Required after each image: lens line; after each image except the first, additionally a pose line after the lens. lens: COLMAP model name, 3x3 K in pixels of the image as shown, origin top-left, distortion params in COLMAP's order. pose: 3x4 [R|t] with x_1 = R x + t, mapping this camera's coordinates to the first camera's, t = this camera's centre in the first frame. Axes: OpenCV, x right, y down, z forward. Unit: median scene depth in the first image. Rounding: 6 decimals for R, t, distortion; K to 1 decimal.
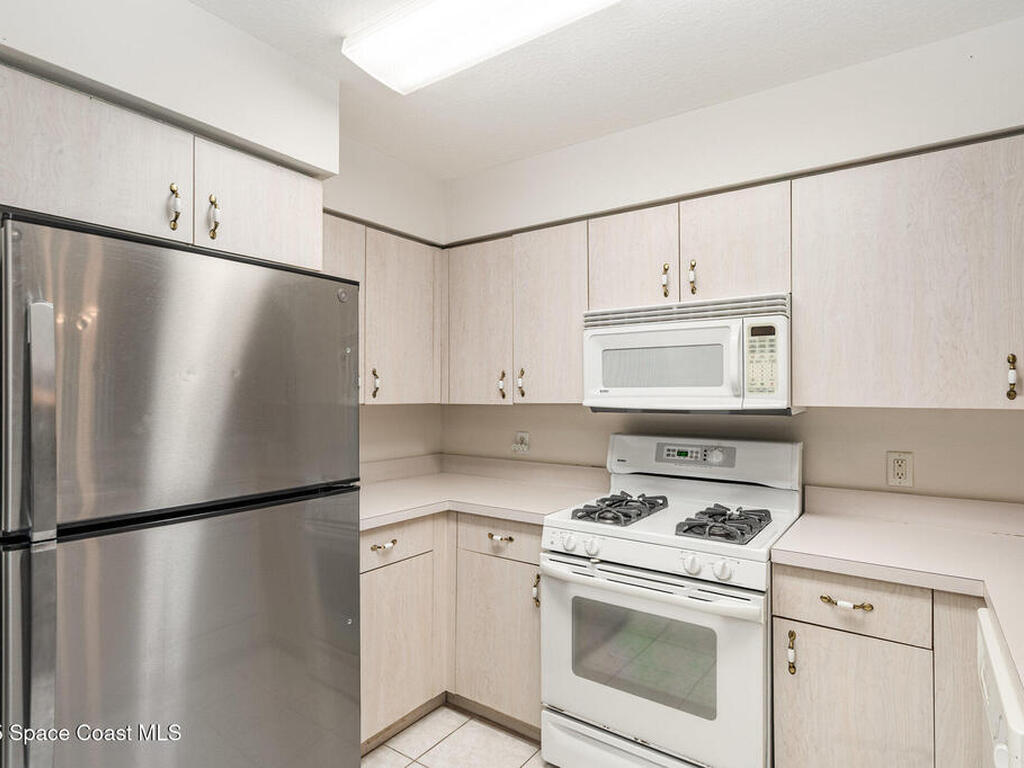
lens RADIAL K [[569.1, 0, 512.0], [0, 569.1, 384.0], [0, 0, 1]] dist [-0.001663, -0.000255]
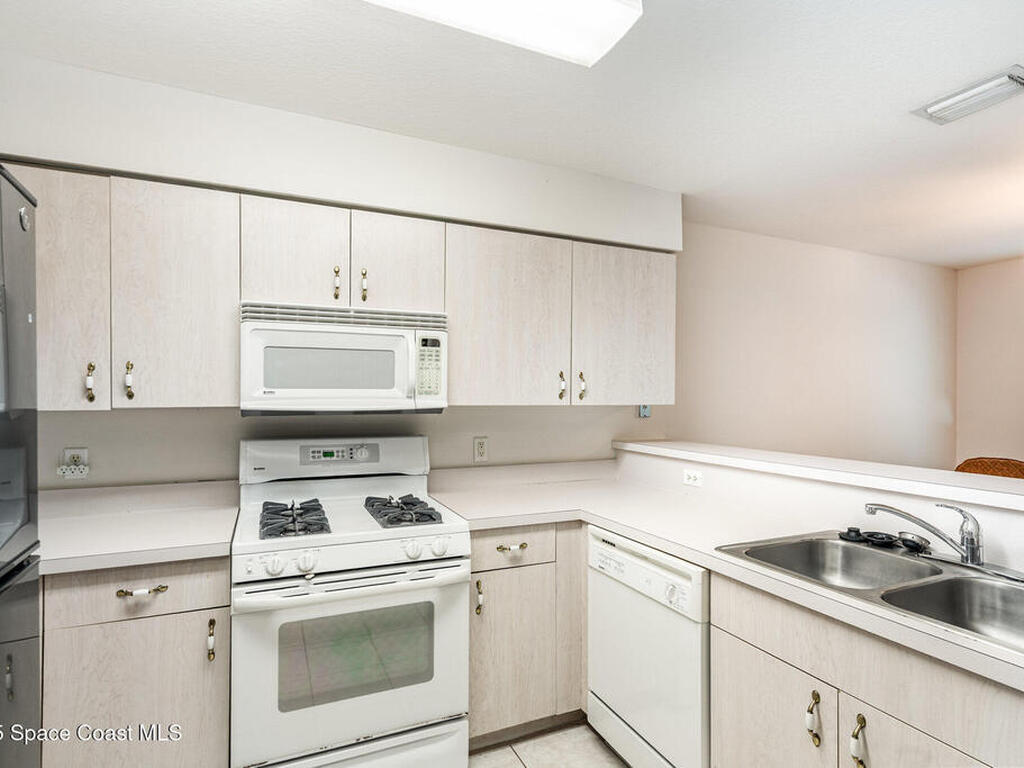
lens RADIAL K [[536.9, 0, 508.8], [0, 536.9, 392.9], [0, 0, 1]] dist [0.001530, 0.001210]
pose [[0.510774, 0.004907, 0.859701, -0.412389], [-0.015504, 0.999874, 0.003505, 0.004935], [-0.859575, -0.015118, 0.510786, 0.264901]]
